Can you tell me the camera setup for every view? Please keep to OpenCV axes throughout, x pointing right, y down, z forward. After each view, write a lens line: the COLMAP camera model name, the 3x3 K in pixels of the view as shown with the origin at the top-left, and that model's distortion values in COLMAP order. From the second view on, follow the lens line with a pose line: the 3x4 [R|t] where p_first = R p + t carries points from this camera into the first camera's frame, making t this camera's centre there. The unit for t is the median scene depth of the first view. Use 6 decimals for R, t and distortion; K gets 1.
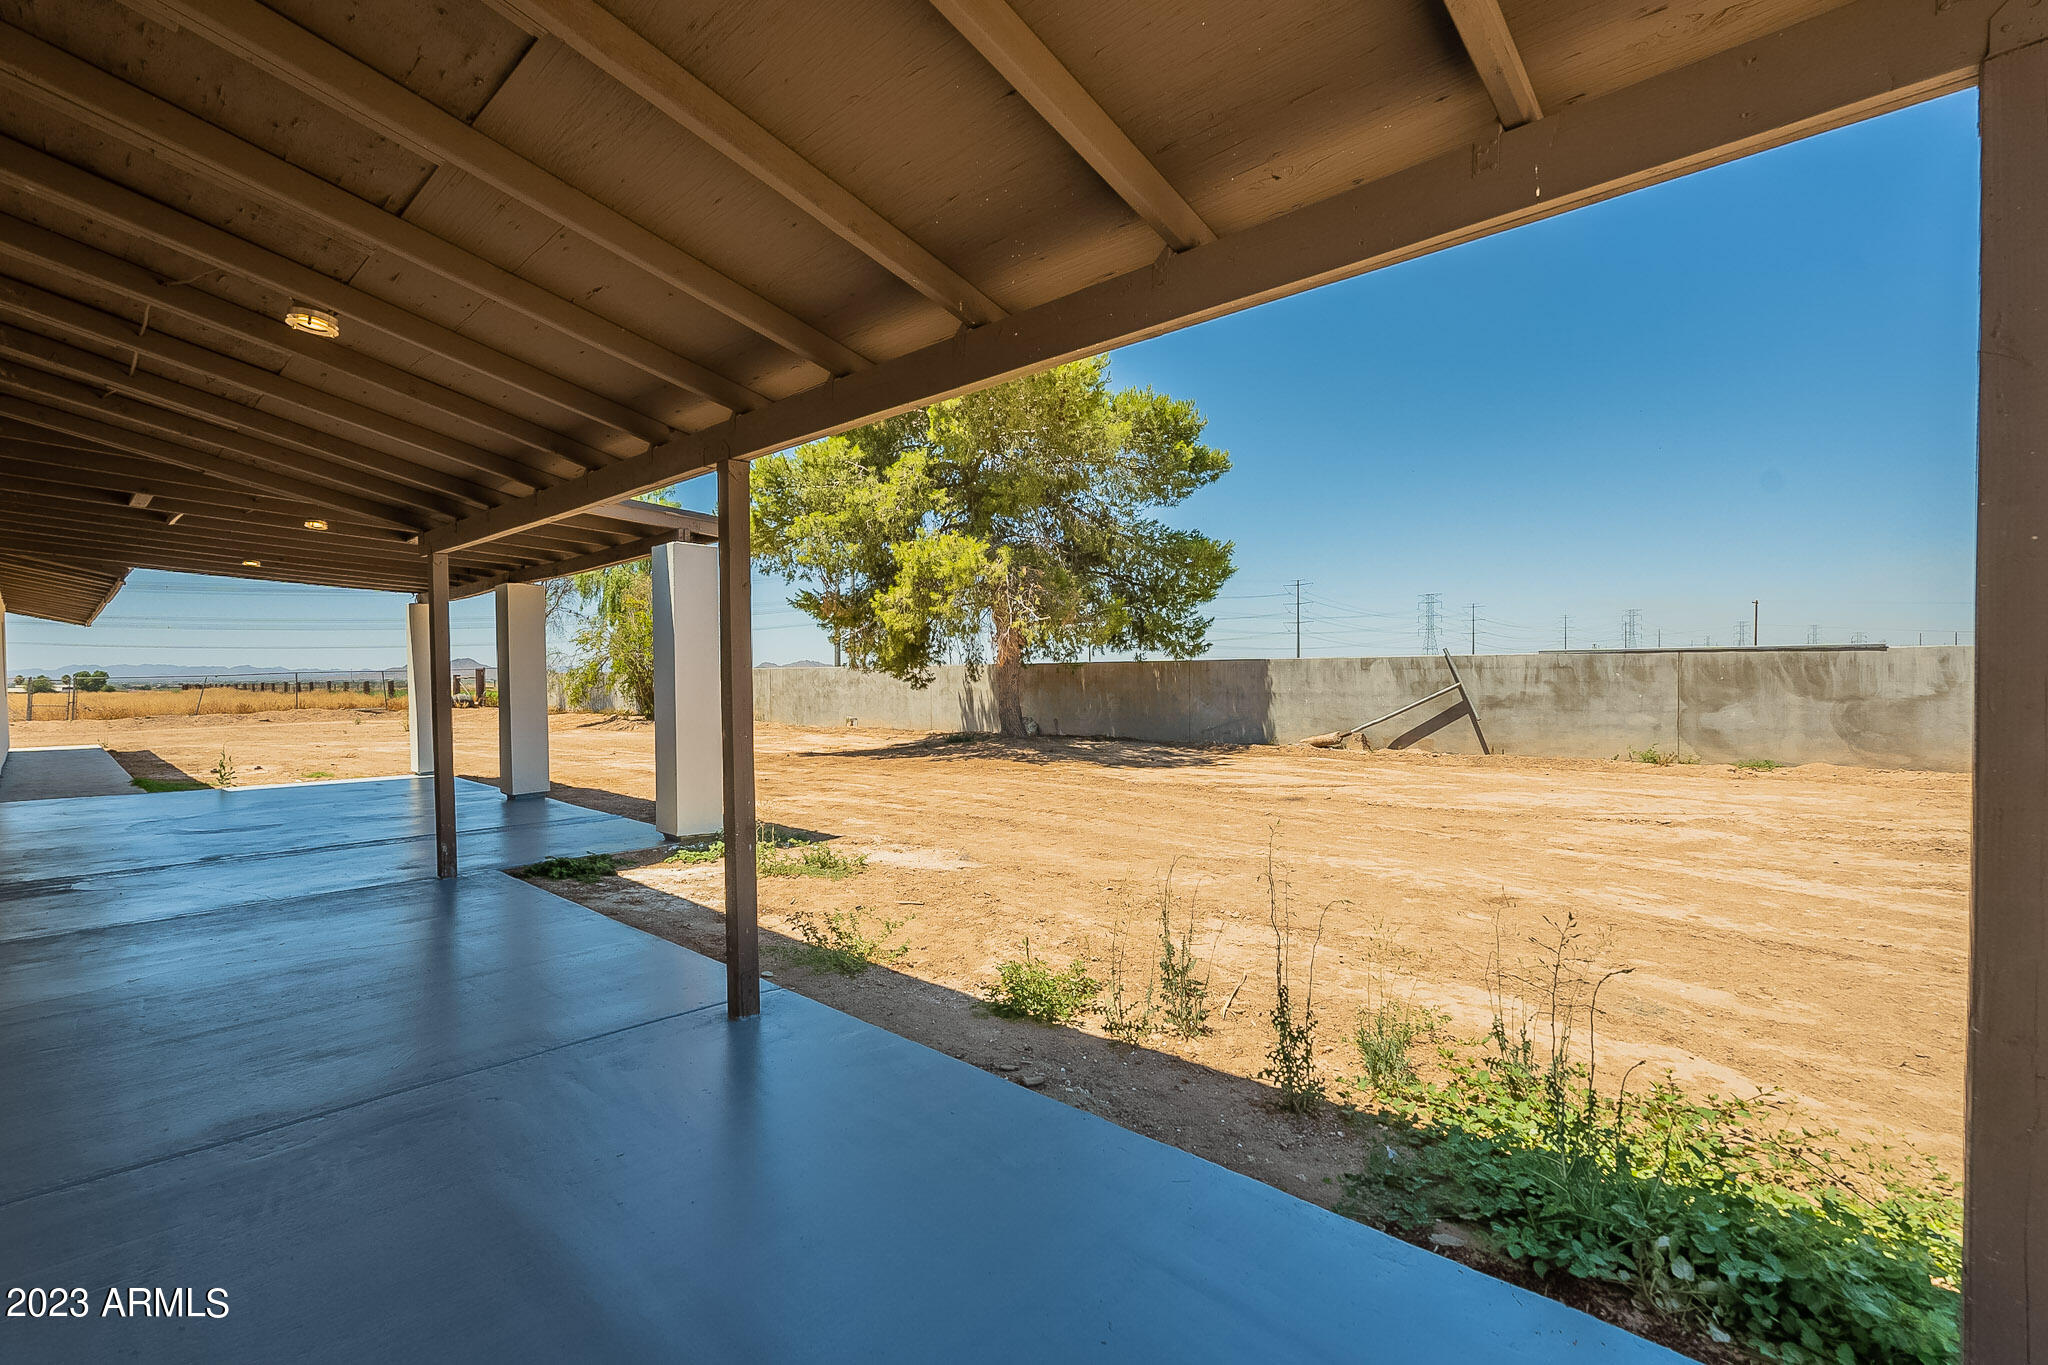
lens RADIAL K [[908.0, 0, 1024.0], [0, 908.0, 682.5], [0, 0, 1]] dist [0.000467, 0.000003]
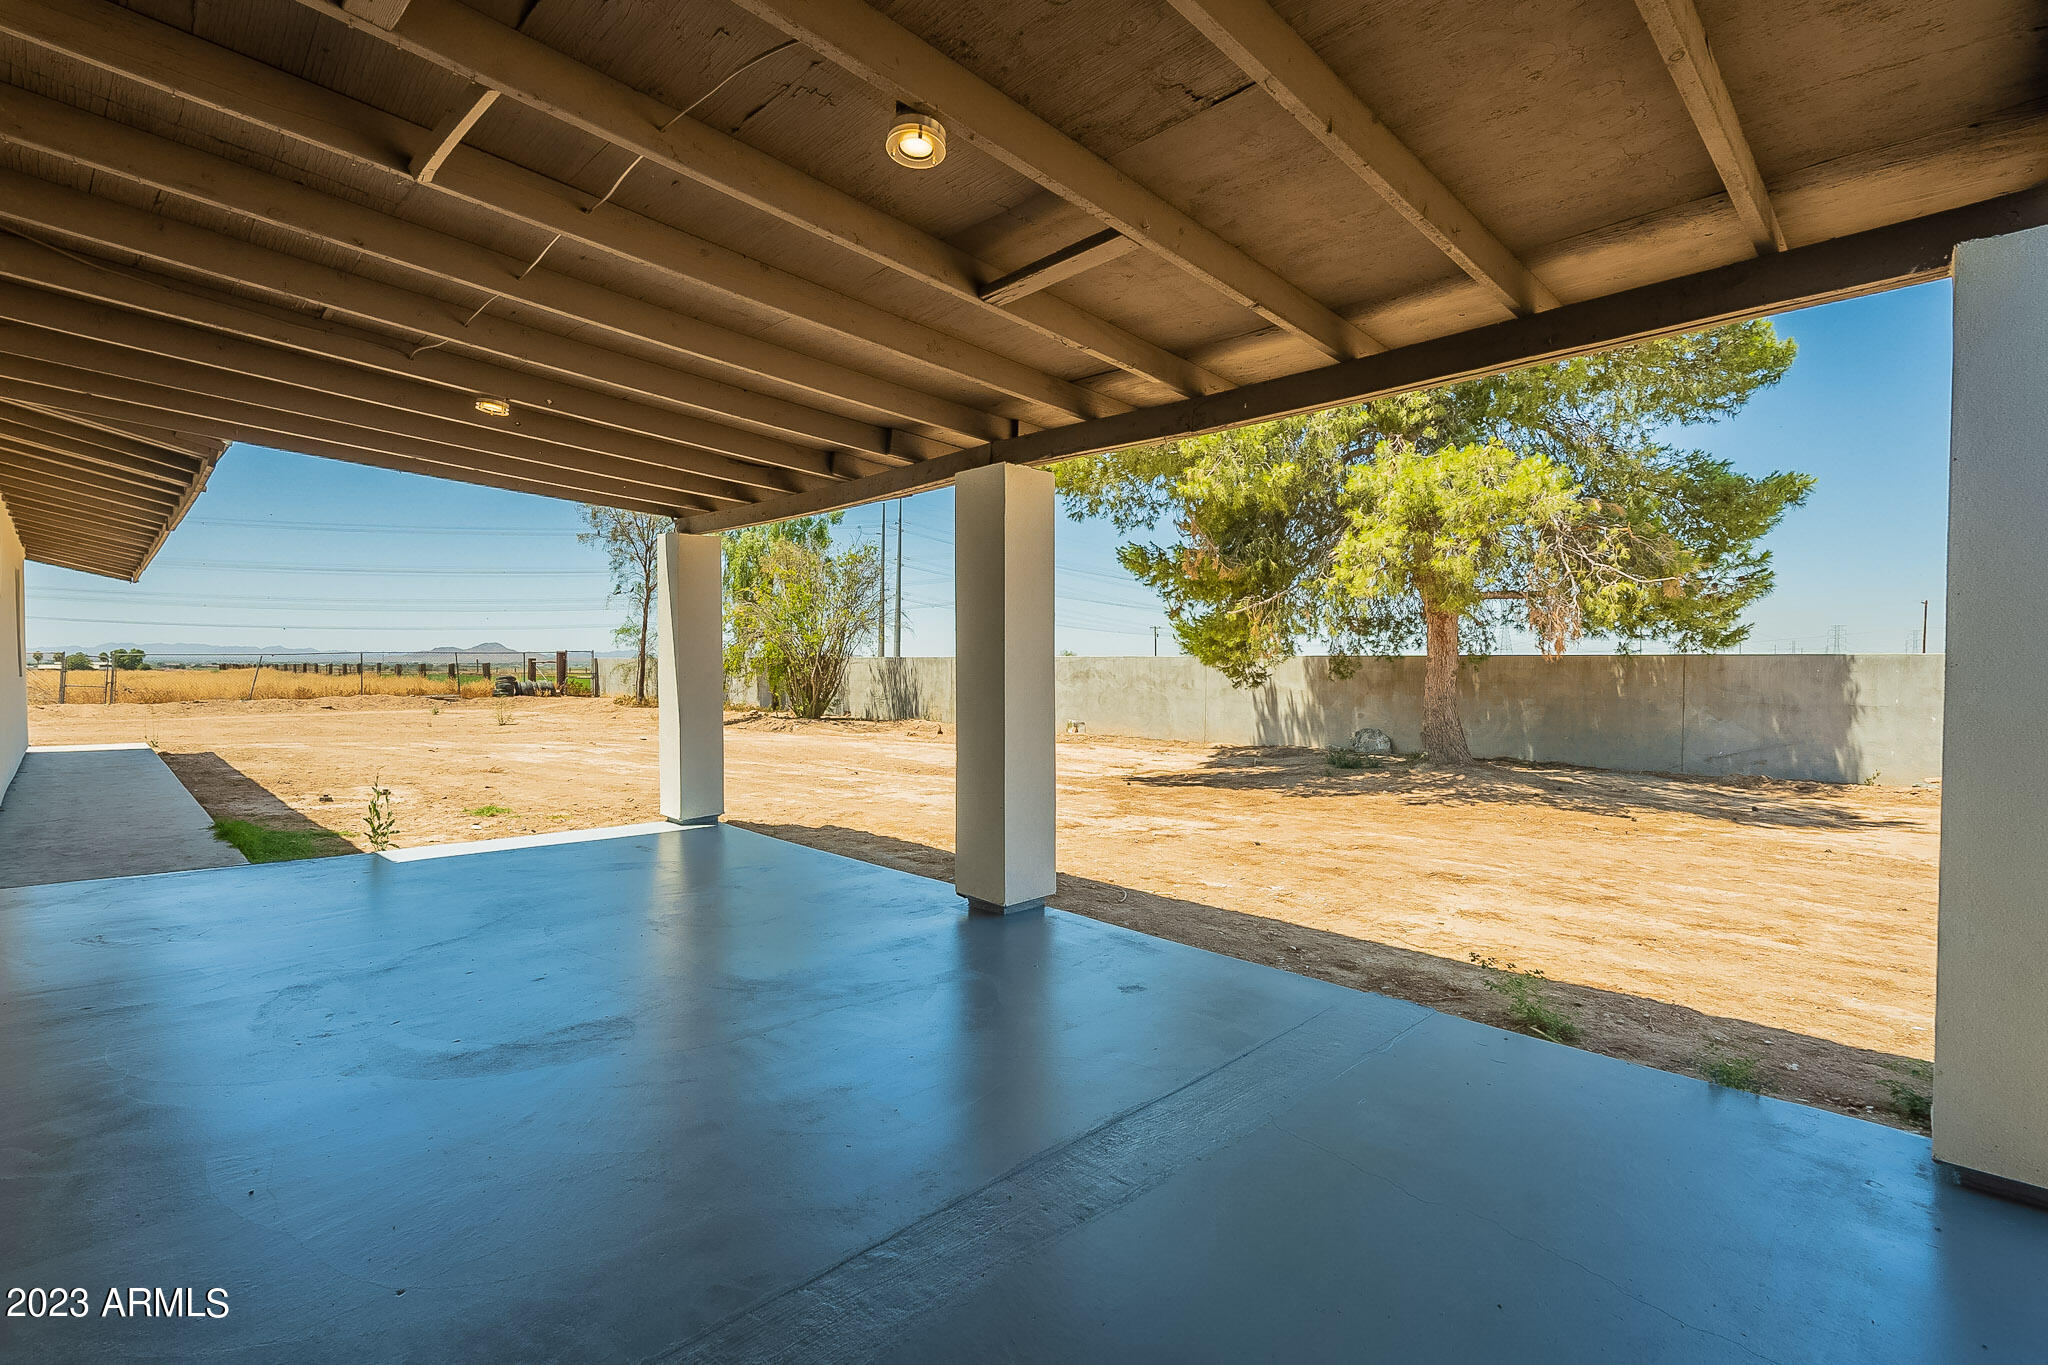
lens RADIAL K [[948.1, 0, 1024.0], [0, 948.1, 682.5], [0, 0, 1]] dist [0.001121, 0.000284]
pose [[0.998960, 0.018374, -0.041734, -0.298866], [-0.018136, 0.999817, 0.006069, 0.001769], [0.041838, -0.005306, 0.999110, 0.282331]]
